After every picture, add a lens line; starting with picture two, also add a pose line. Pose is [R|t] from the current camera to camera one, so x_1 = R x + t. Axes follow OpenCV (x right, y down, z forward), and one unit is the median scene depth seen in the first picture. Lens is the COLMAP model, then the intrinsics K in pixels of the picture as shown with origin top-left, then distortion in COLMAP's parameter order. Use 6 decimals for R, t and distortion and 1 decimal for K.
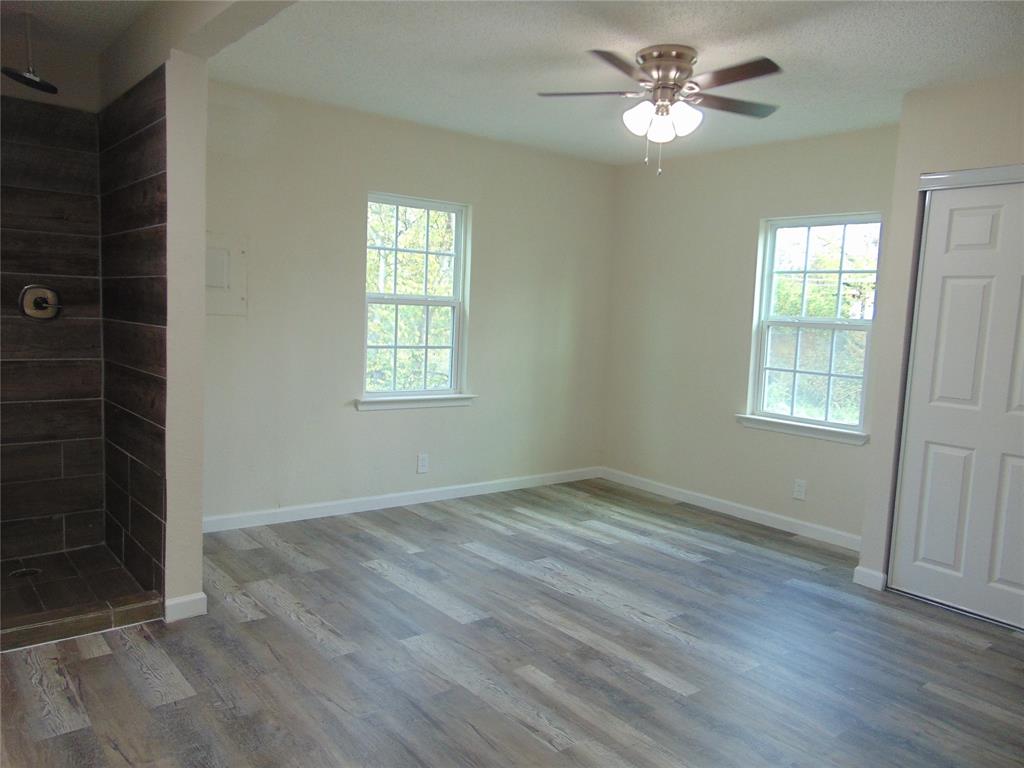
lens RADIAL K [[764.4, 0, 512.0], [0, 764.4, 384.0], [0, 0, 1]] dist [0.004784, 0.010161]
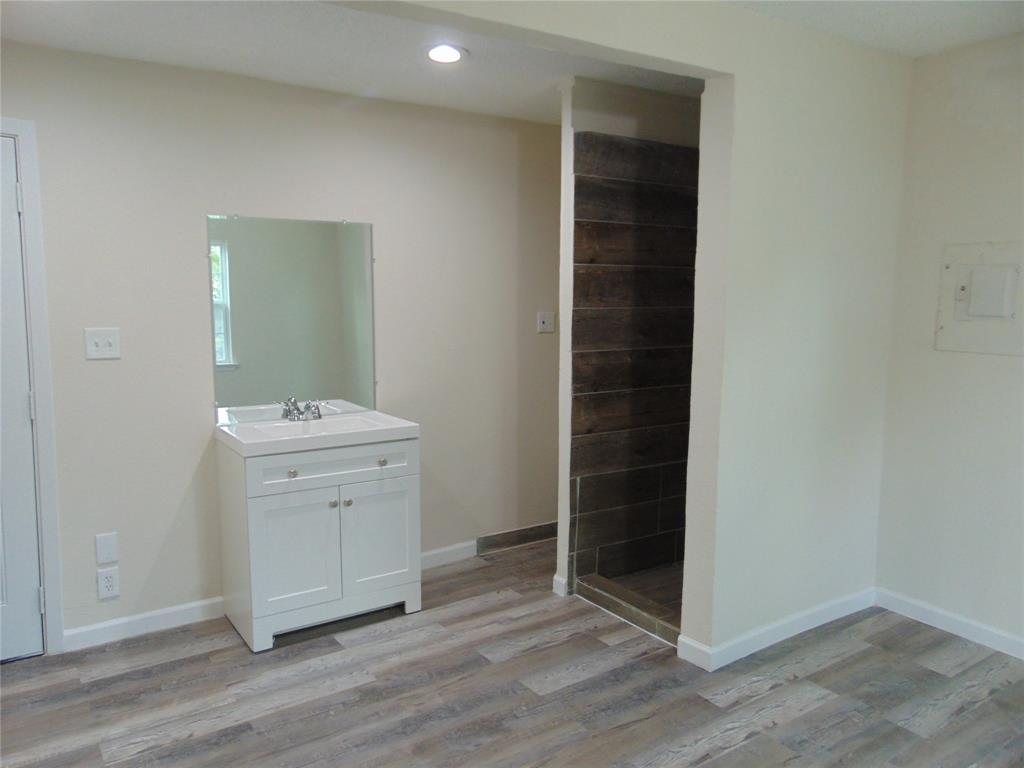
lens RADIAL K [[764.4, 0, 512.0], [0, 764.4, 384.0], [0, 0, 1]] dist [0.004784, 0.010161]
pose [[-0.072839, 0.079832, -0.994143, 0.542016], [-0.104857, 0.990654, 0.087235, -0.108716], [0.991816, 0.110597, -0.063788, 0.816983]]
